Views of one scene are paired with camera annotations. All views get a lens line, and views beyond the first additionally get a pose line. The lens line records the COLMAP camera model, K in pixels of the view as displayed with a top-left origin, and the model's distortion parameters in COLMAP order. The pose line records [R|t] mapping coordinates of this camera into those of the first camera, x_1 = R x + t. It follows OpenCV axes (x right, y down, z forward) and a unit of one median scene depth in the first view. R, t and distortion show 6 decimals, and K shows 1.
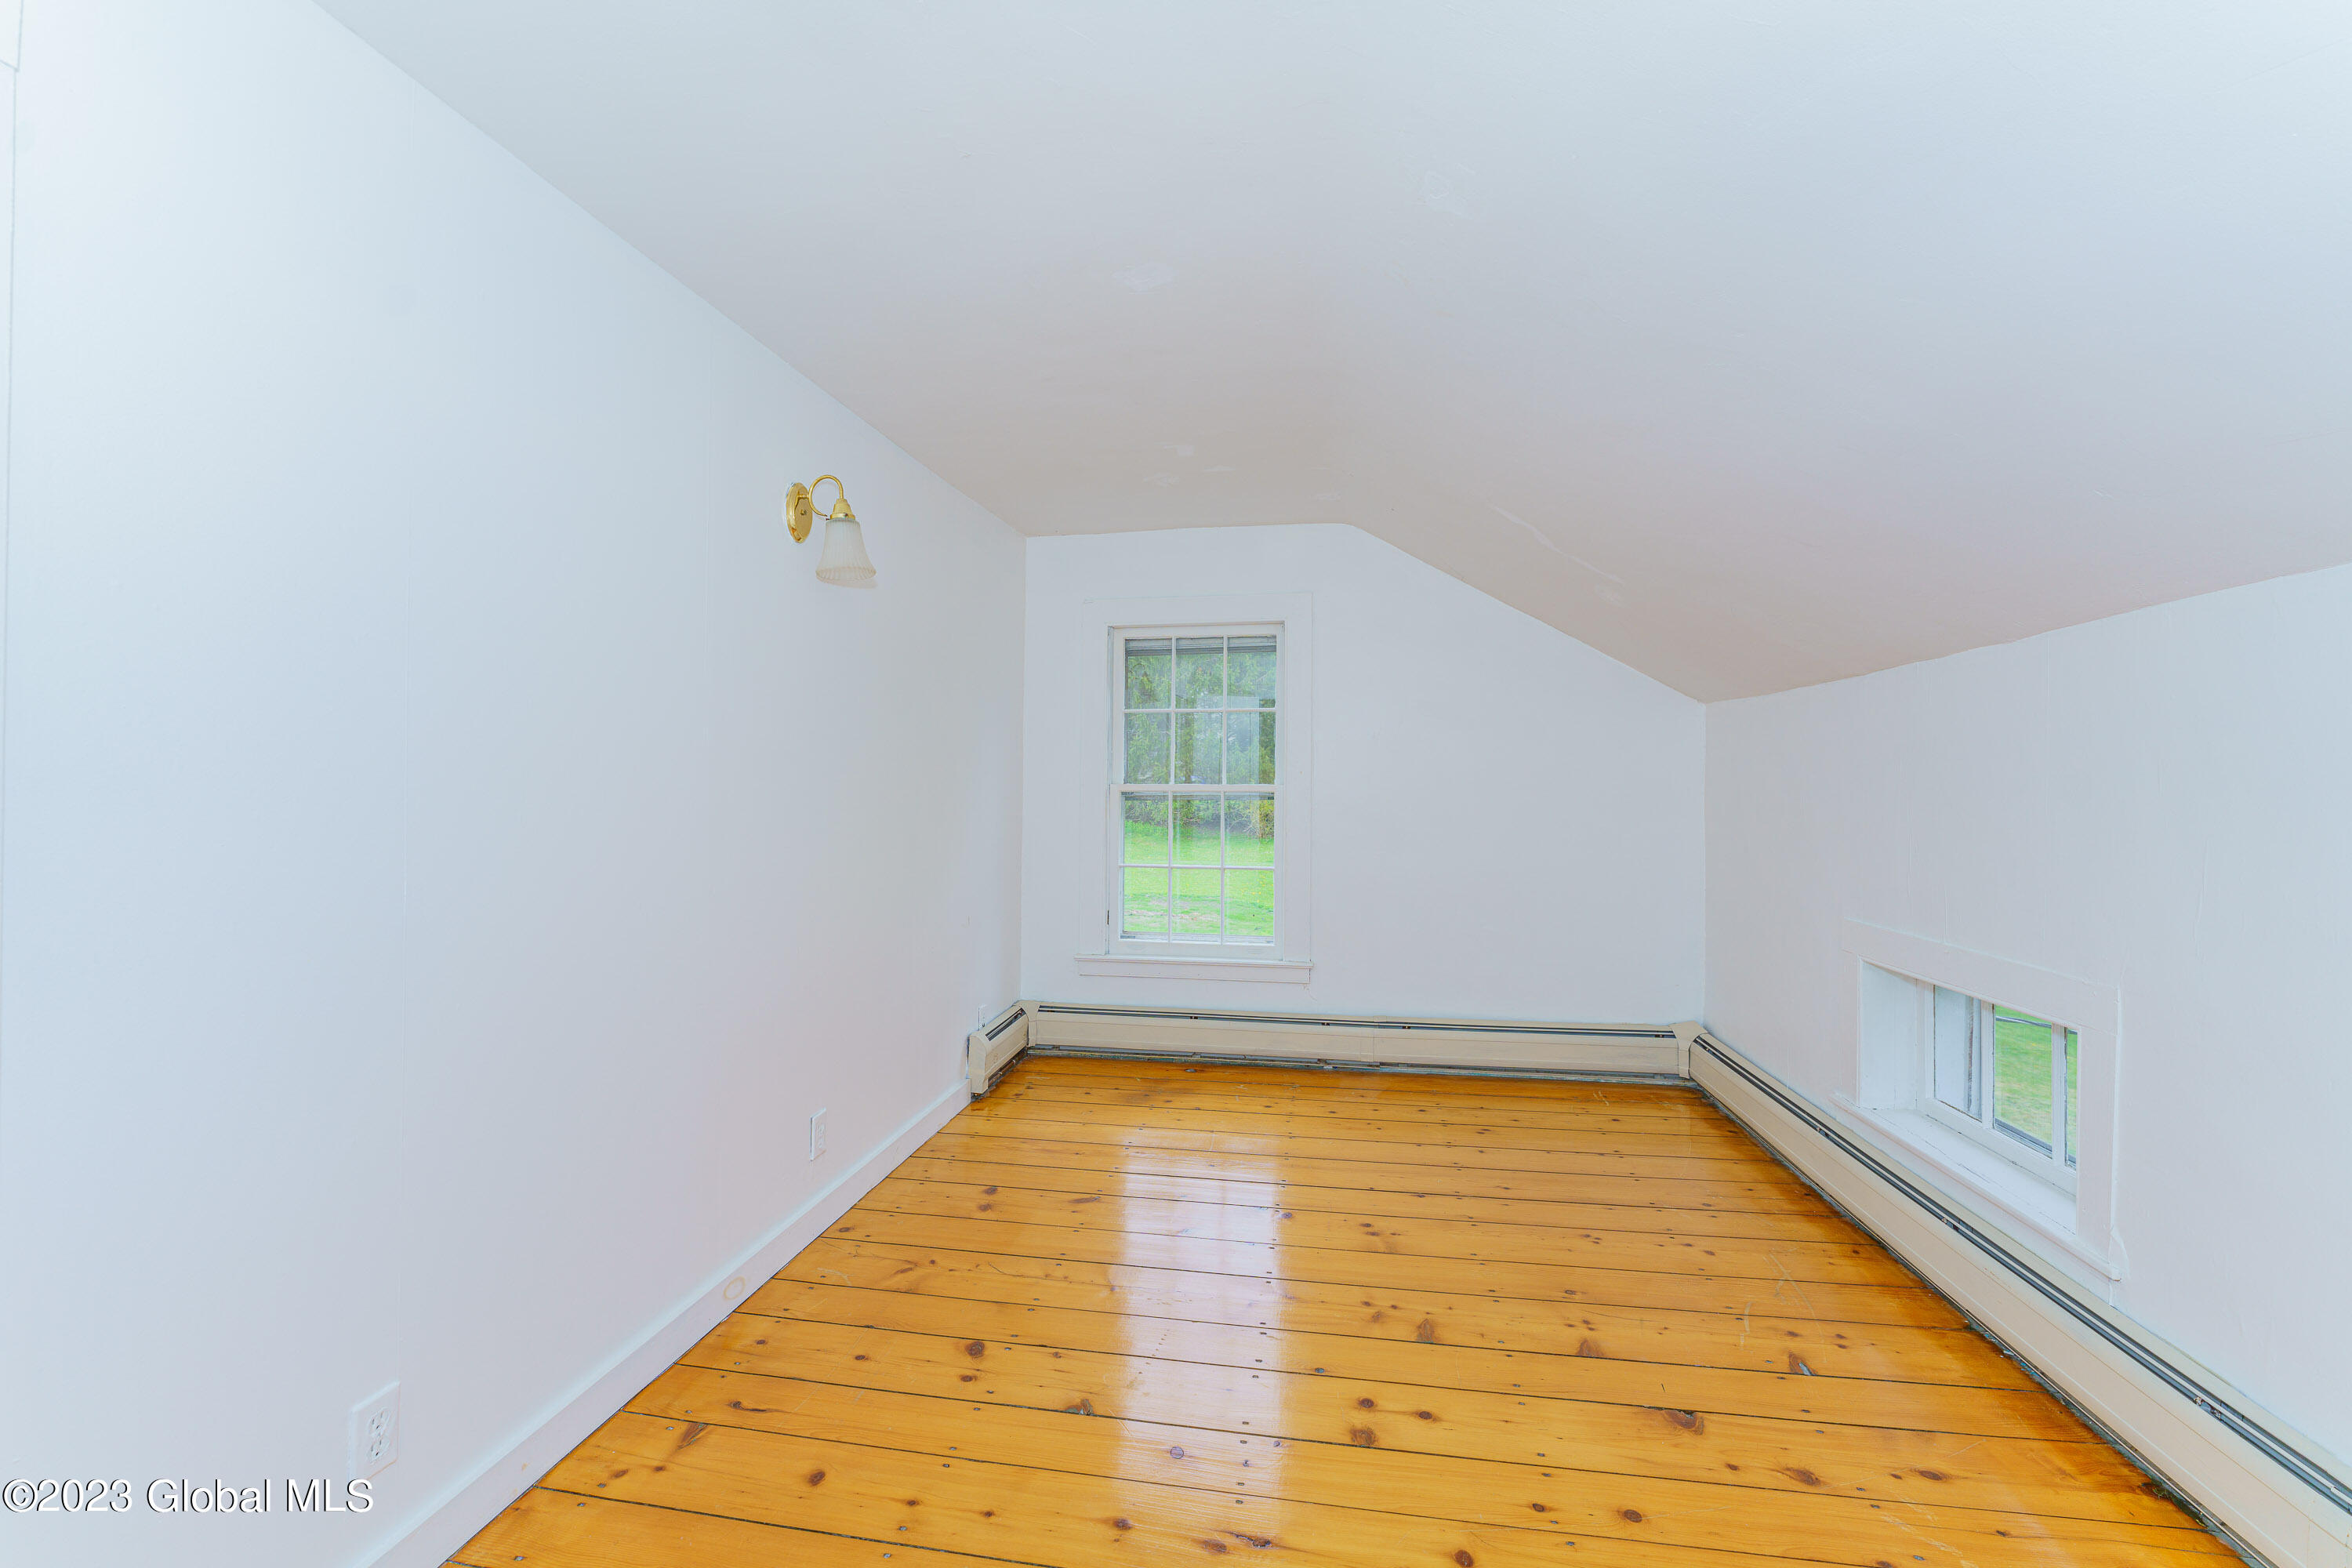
lens RADIAL K [[953.5, 0, 1184.3], [0, 953.5, 782.4], [0, 0, 1]] dist [-0.006373, 0.000359]
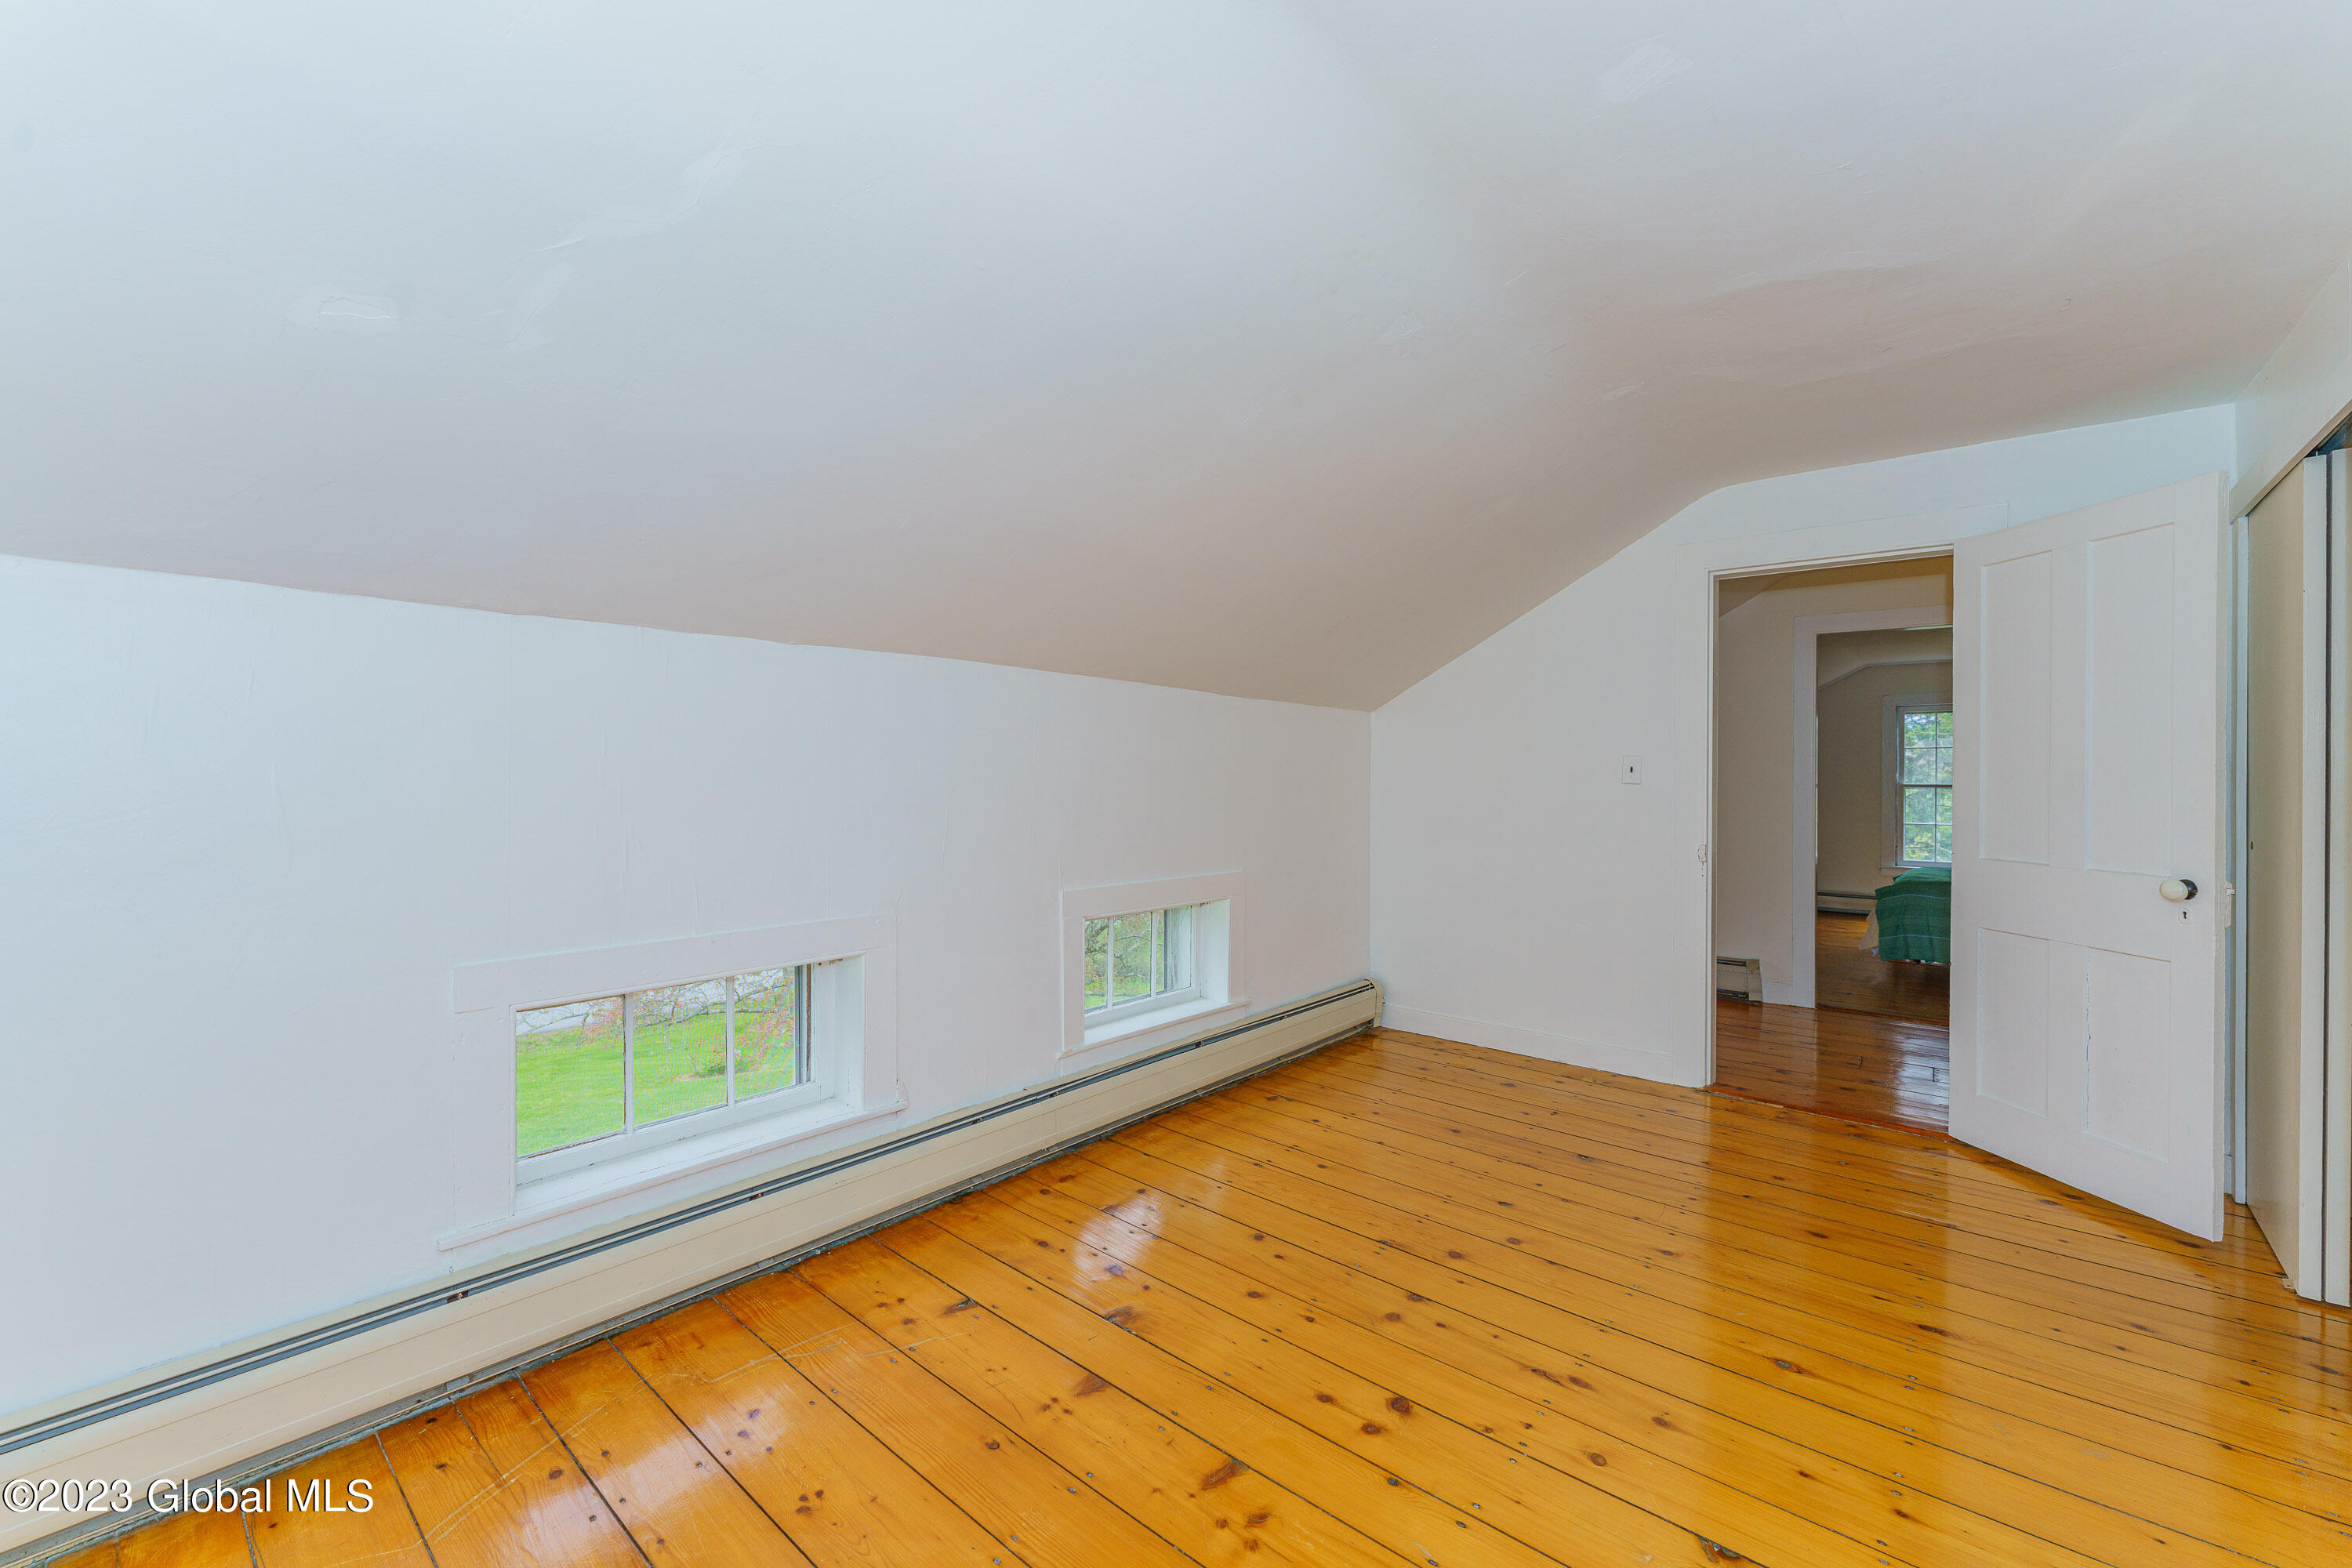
lens RADIAL K [[953.5, 0, 1181.7], [0, 953.5, 785.2], [0, 0, 1]] dist [-0.006373, 0.000359]
pose [[-0.859672, -0.014424, 0.510643, -0.106516], [-0.009847, 0.999883, 0.011667, 0.004551], [-0.510752, 0.005001, -0.859714, 1.707229]]
